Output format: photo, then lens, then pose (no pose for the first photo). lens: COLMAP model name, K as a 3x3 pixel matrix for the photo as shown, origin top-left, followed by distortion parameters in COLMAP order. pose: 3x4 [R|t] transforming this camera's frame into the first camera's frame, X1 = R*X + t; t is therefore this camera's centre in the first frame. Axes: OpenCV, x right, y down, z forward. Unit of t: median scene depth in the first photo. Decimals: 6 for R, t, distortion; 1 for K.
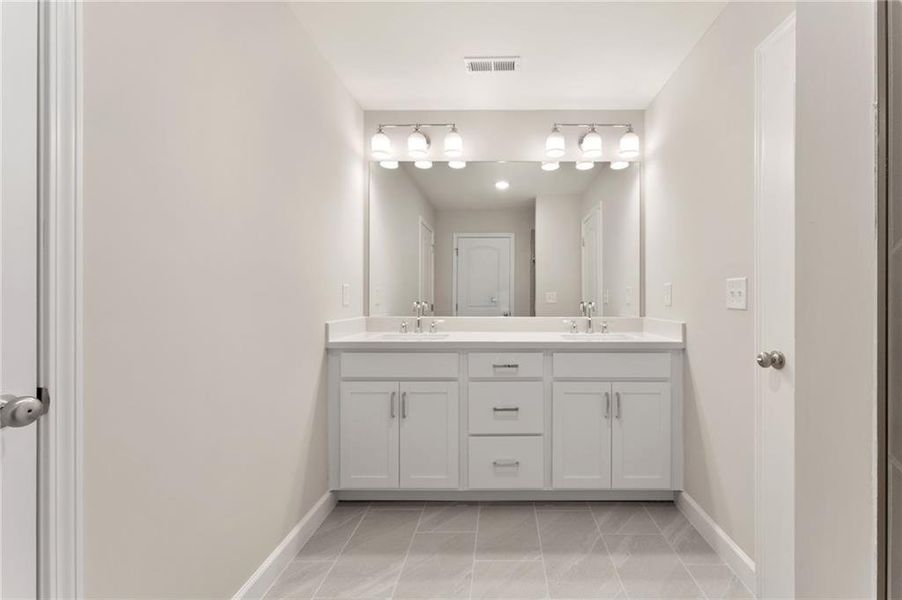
lens RADIAL K [[352.3, 0, 451.0], [0, 352.3, 300.0], [0, 0, 1]] dist [-0.002408, -0.000153]
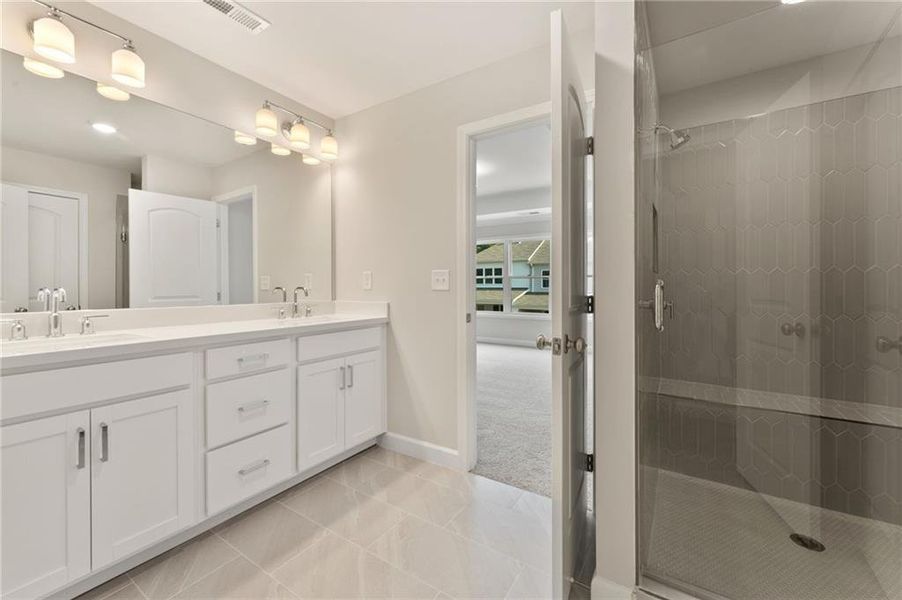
lens RADIAL K [[367.3, 0, 424.4], [0, 367.3, 288.1], [0, 0, 1]] dist [0.001296, 0.000140]
pose [[0.570541, -0.003498, 0.821262, -0.363977], [0.002948, 0.999993, 0.002212, 0.008436], [-0.821264, 0.001159, 0.570547, 0.108069]]
